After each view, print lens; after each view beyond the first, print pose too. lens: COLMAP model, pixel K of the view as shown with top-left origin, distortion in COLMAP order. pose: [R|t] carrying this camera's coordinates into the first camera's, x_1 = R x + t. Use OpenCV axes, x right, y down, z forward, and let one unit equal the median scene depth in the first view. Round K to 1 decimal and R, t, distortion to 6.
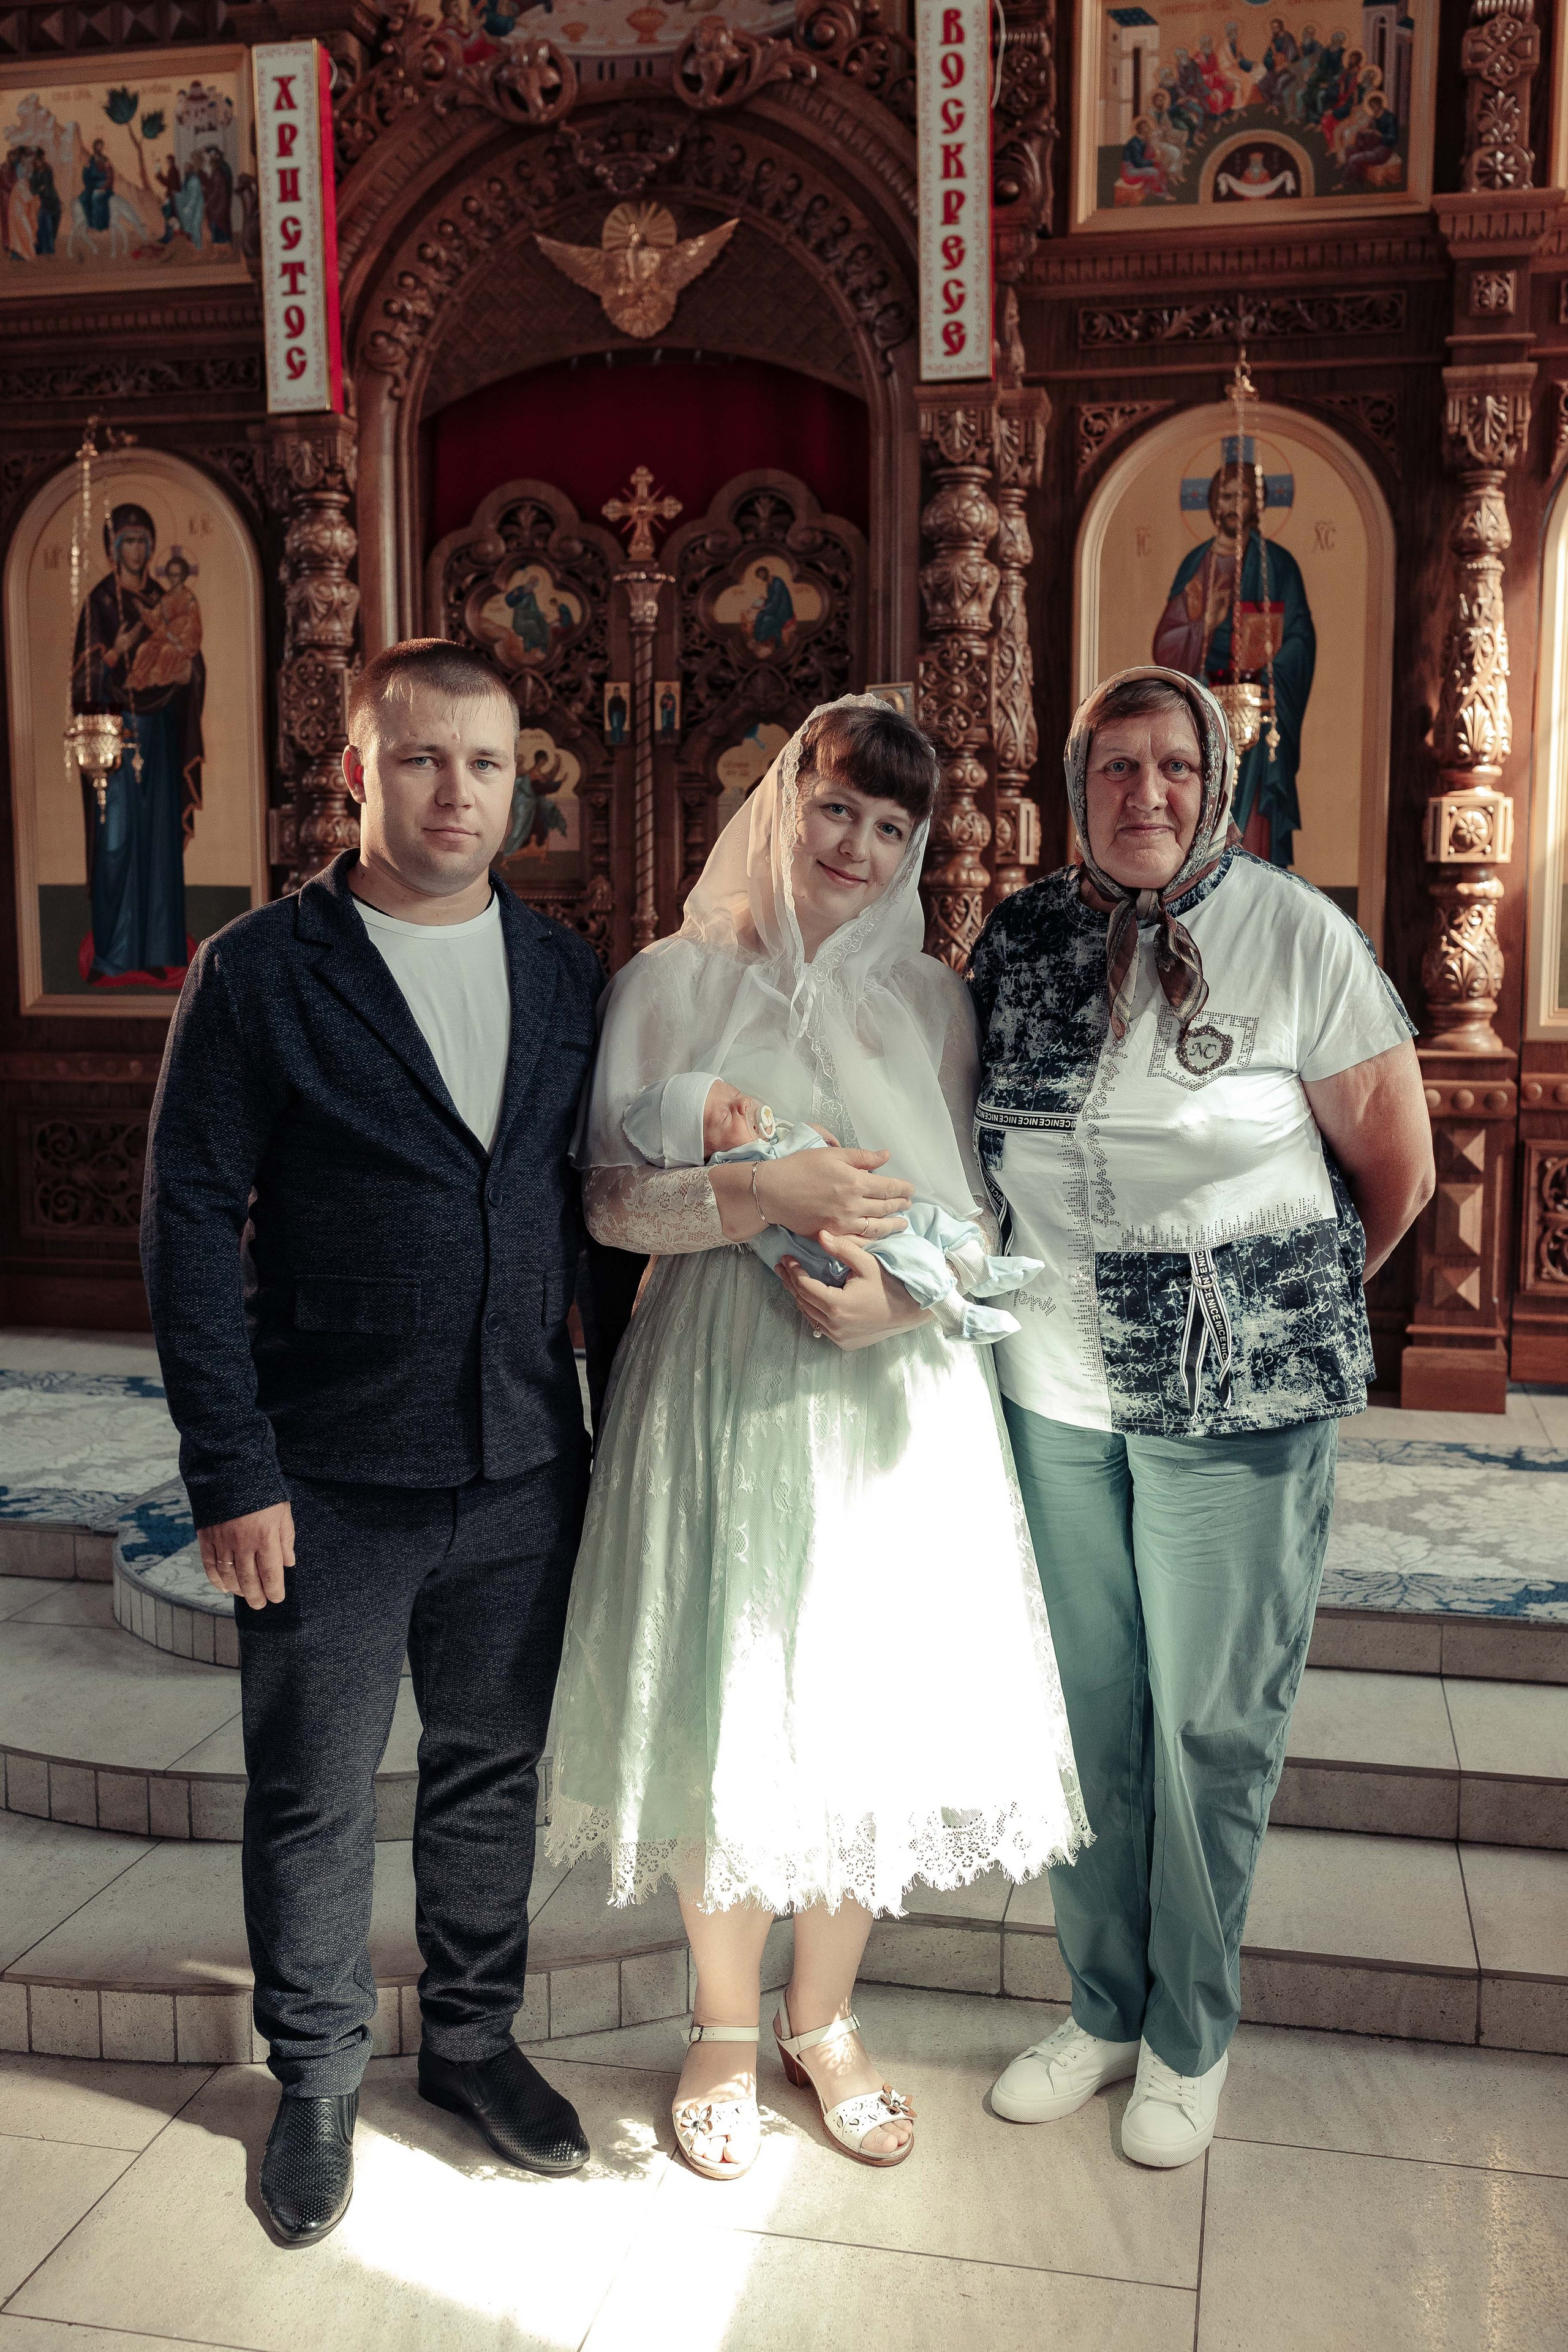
lens RADIAL K [[2242.7, 0, 783.6], [0, 2242.7, 1166.9], [0, 0, 1]] dist [0.005384, 0.000000]
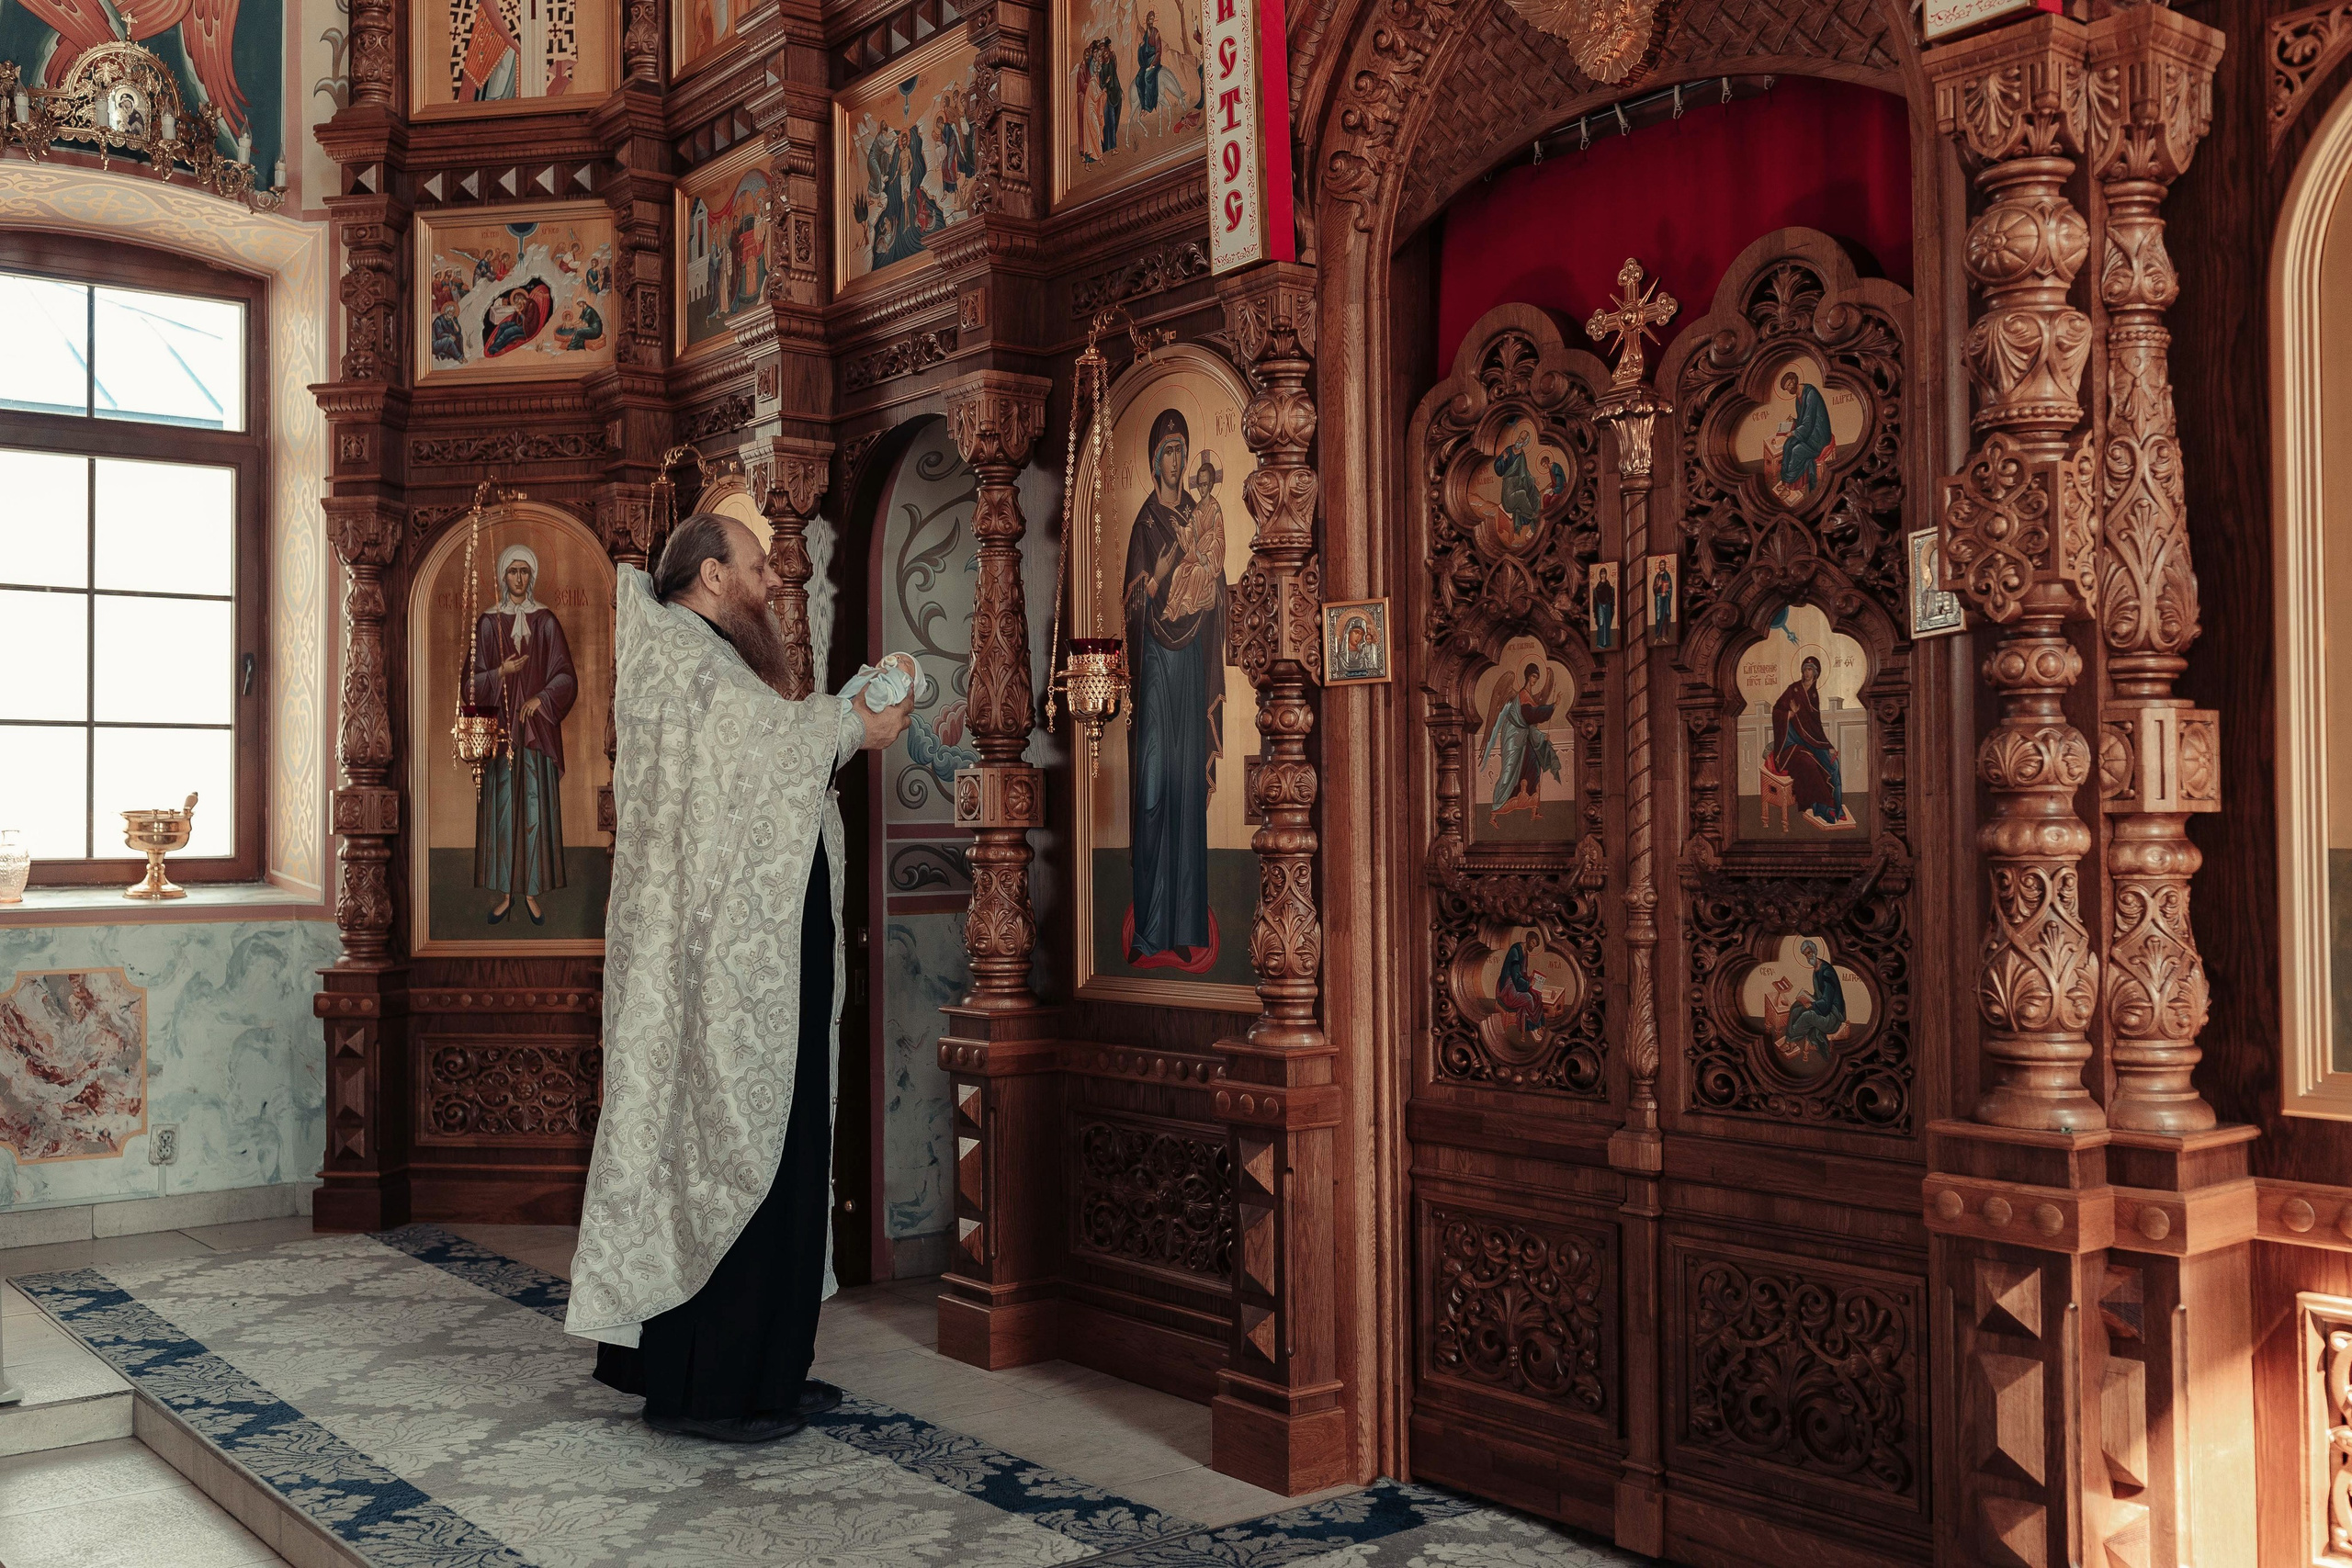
lens RADIAL K [[2242.5, 0, 1150.5], [0, 2242.5, 790.0], [0, 0, 1]] dist [0.005384, 0.000000]
pose [[0.762190, -0.022413, -0.646966, 0.281666], [-0.064295, 0.991838, -0.110106, -0.061496], [0.644153, 0.125518, 0.754528, 0.404277]]
